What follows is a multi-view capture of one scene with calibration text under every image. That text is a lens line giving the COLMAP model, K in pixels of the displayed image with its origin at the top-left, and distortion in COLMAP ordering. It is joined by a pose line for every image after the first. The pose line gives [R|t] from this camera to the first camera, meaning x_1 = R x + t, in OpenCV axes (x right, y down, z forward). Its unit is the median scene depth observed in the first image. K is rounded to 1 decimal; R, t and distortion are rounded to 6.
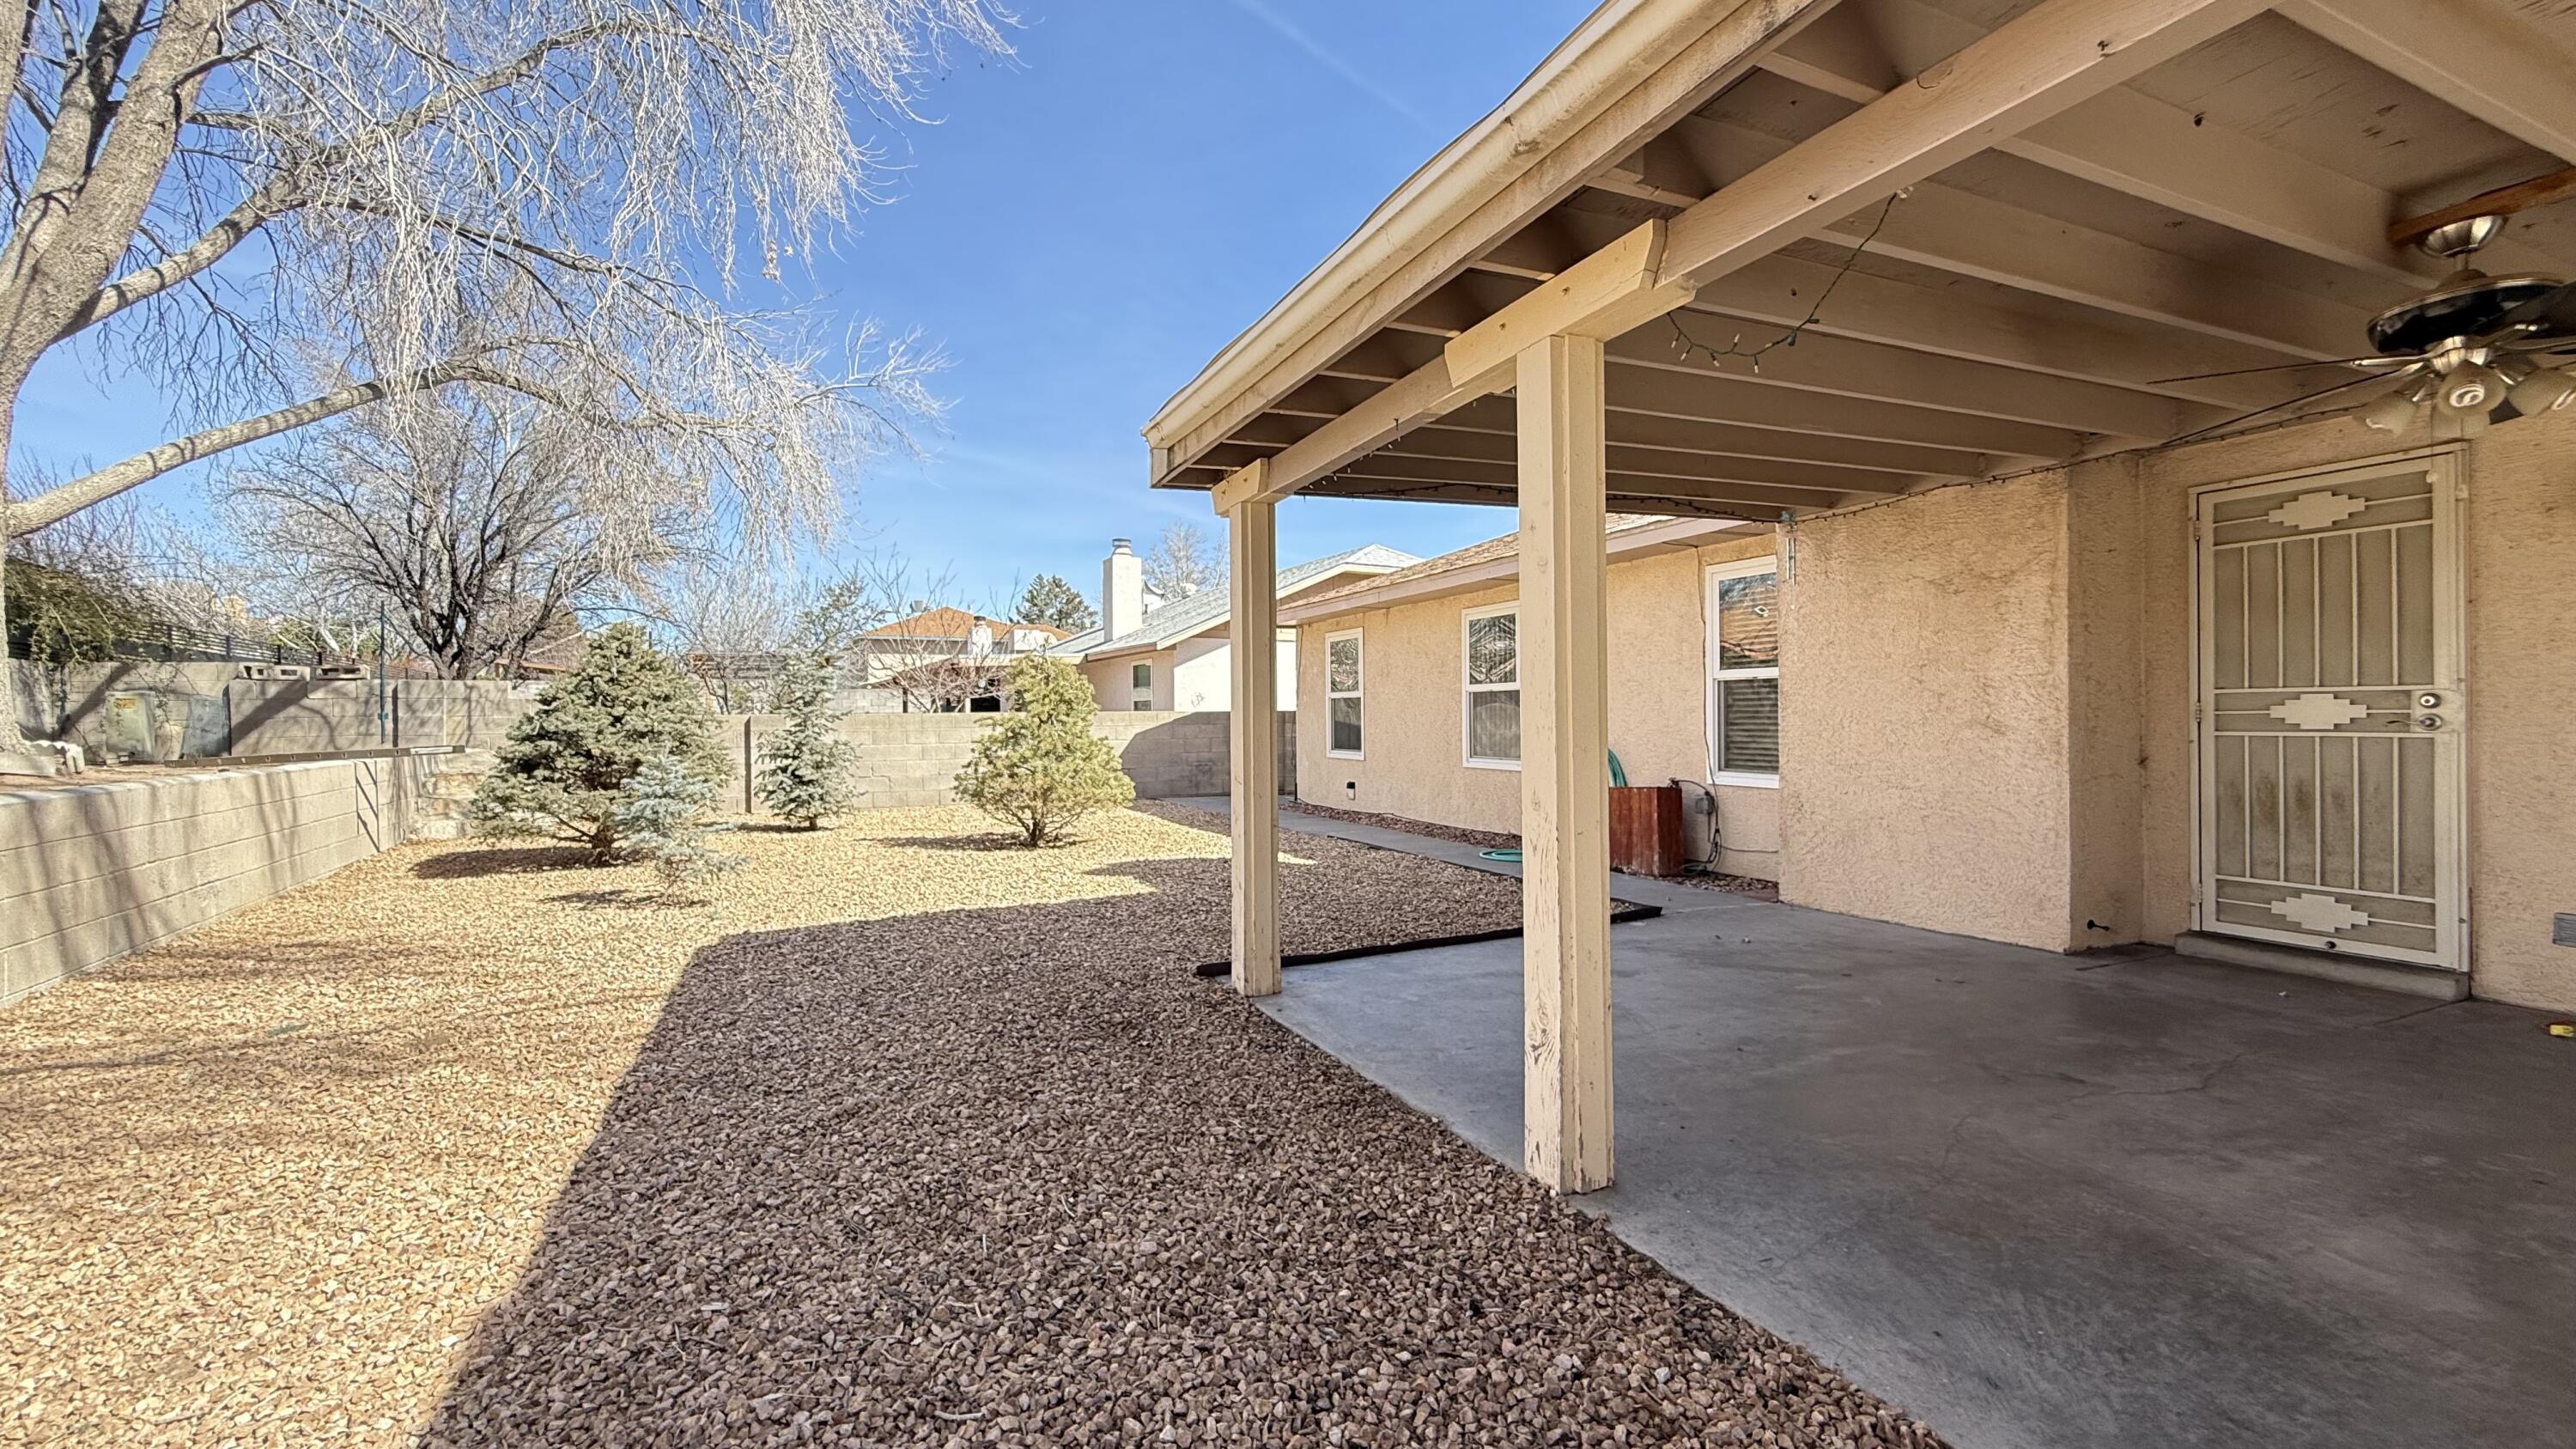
lens RADIAL K [[1024.6, 0, 1277.0], [0, 1024.6, 721.3], [0, 0, 1]] dist [-0.000825, 0.000139]
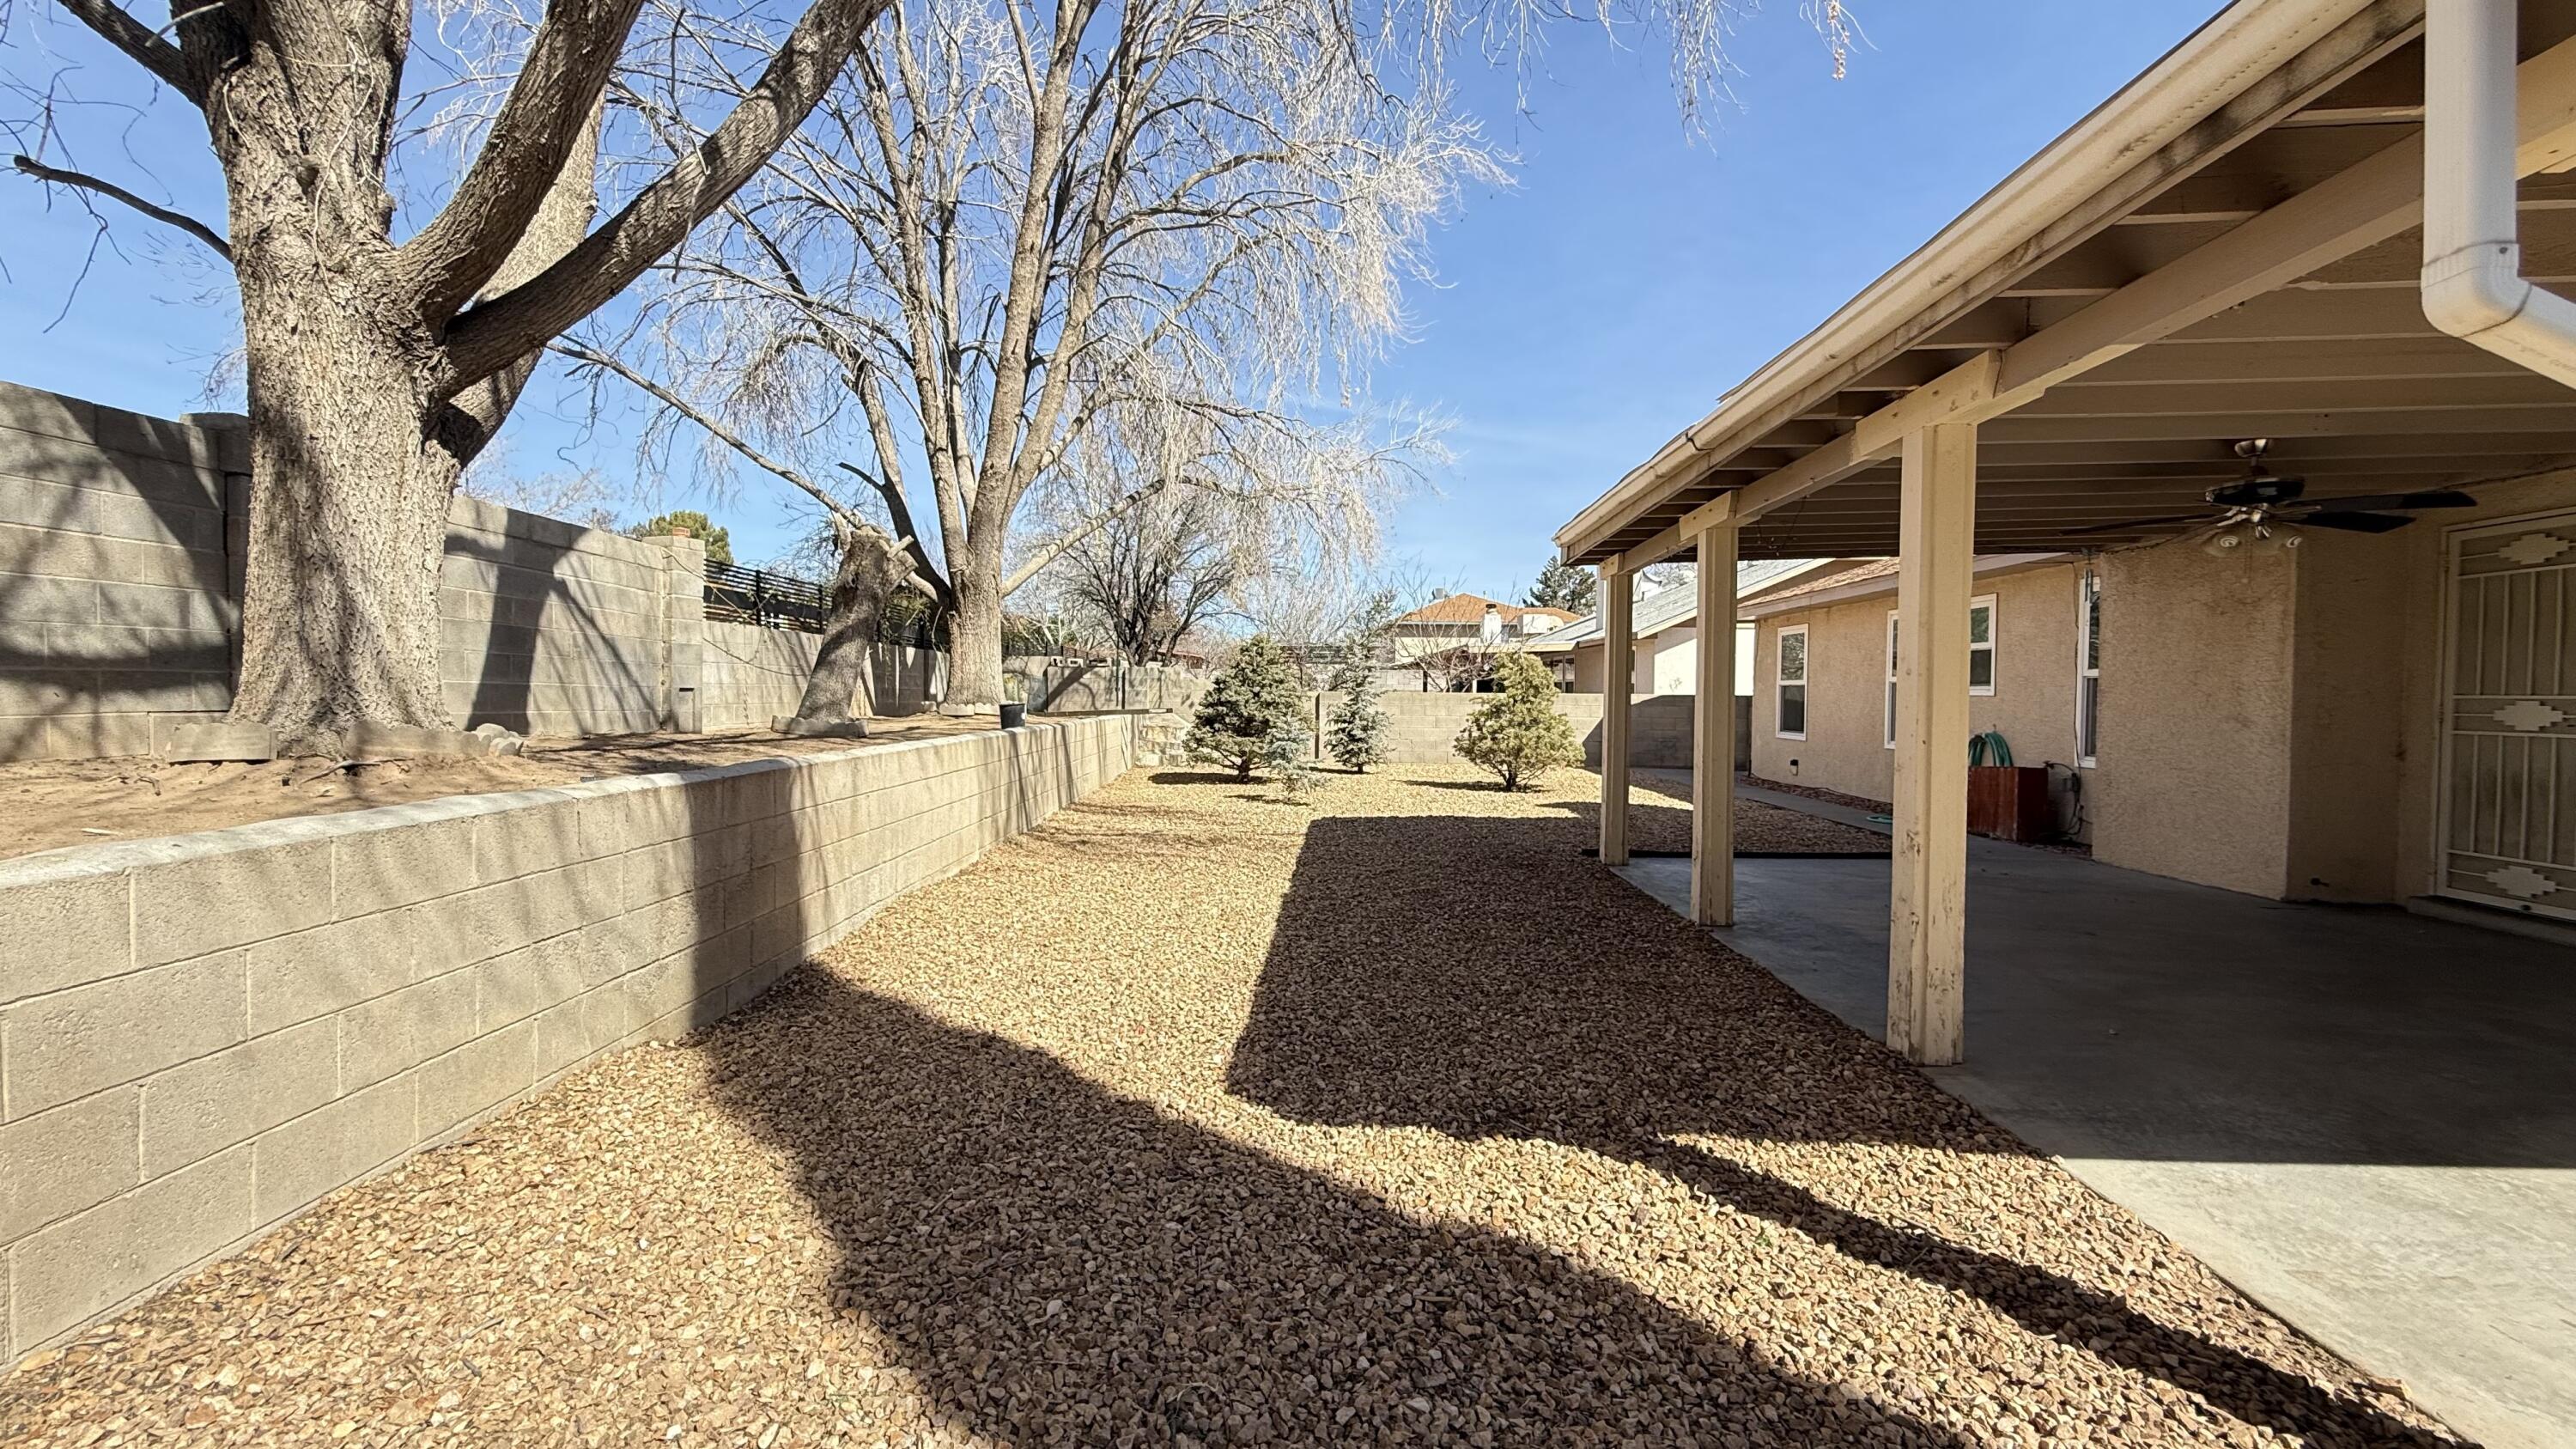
lens RADIAL K [[1024.6, 0, 1276.9], [0, 1024.6, 720.7], [0, 0, 1]] dist [-0.000825, 0.000139]
pose [[0.880713, 0.029624, -0.472722, 0.174667], [-0.019644, 0.999468, 0.026035, -0.003636], [0.473242, -0.013643, 0.880827, -0.465414]]
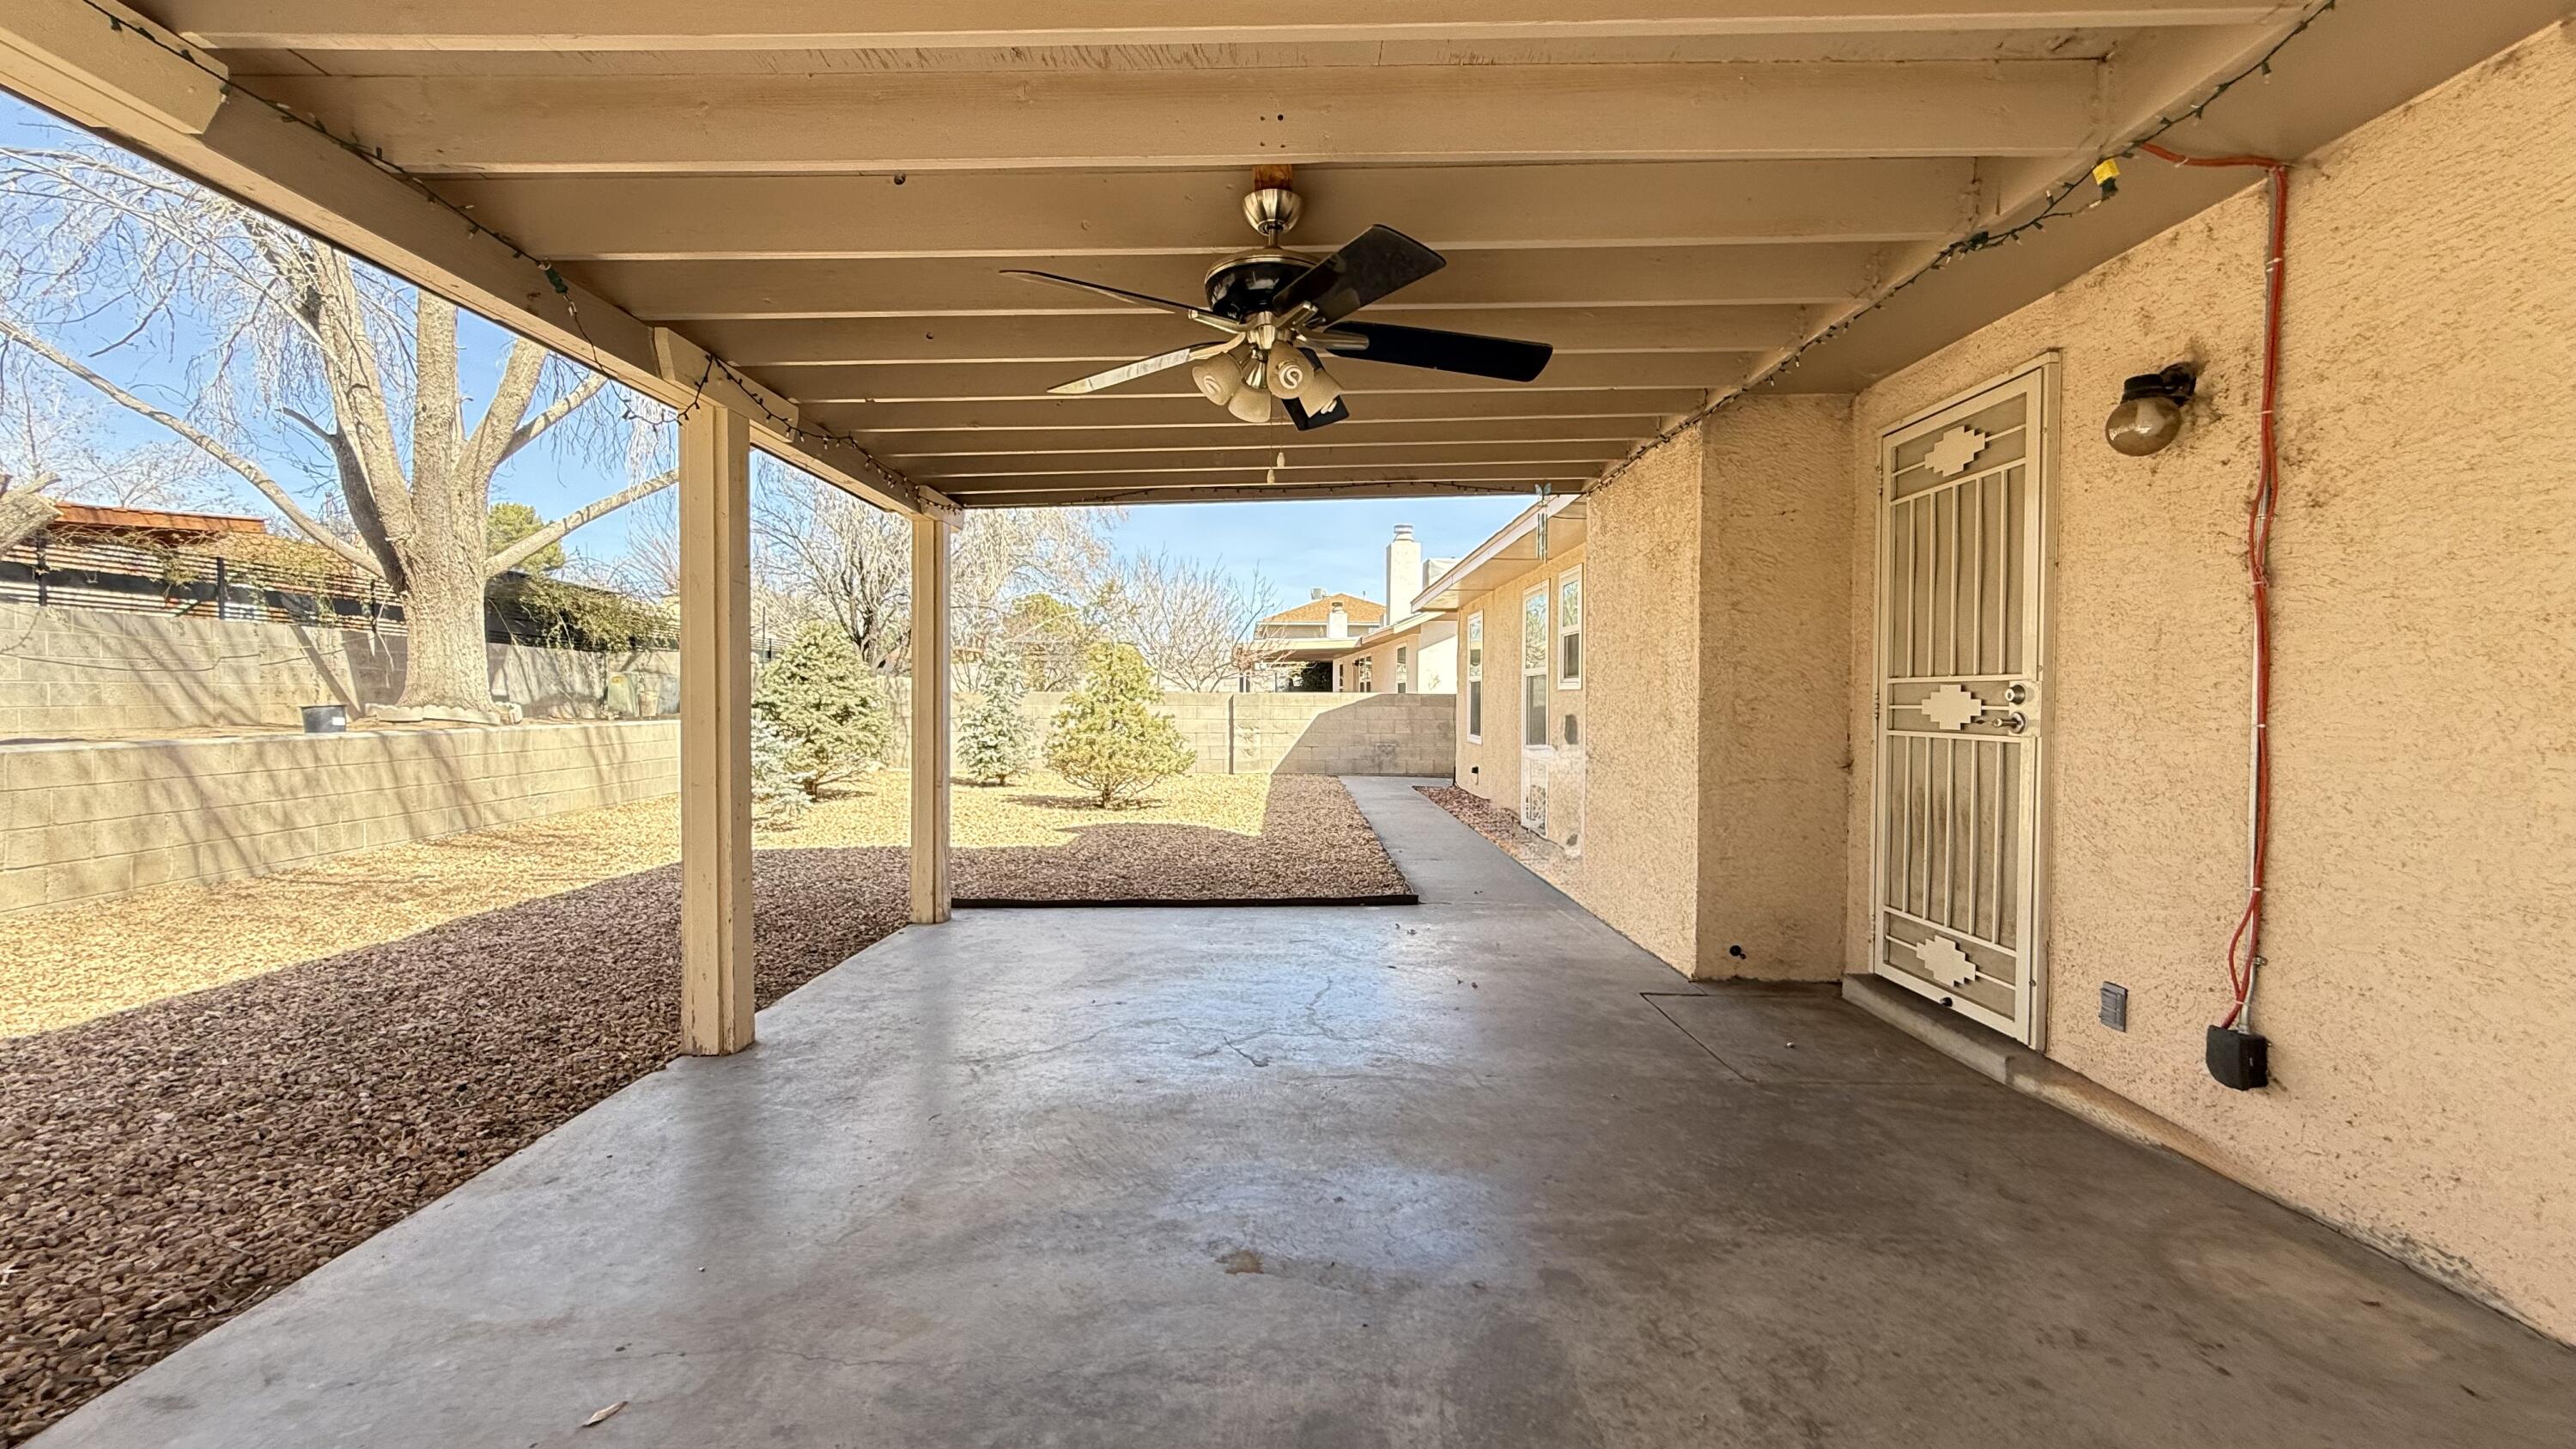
lens RADIAL K [[1024.6, 0, 1276.9], [0, 1024.6, 721.5], [0, 0, 1]] dist [-0.000825, 0.000139]
pose [[0.906478, 0.023290, -0.421611, 0.535283], [-0.015493, 0.999640, 0.021910, -0.004676], [0.421969, -0.013329, 0.906512, 0.040044]]
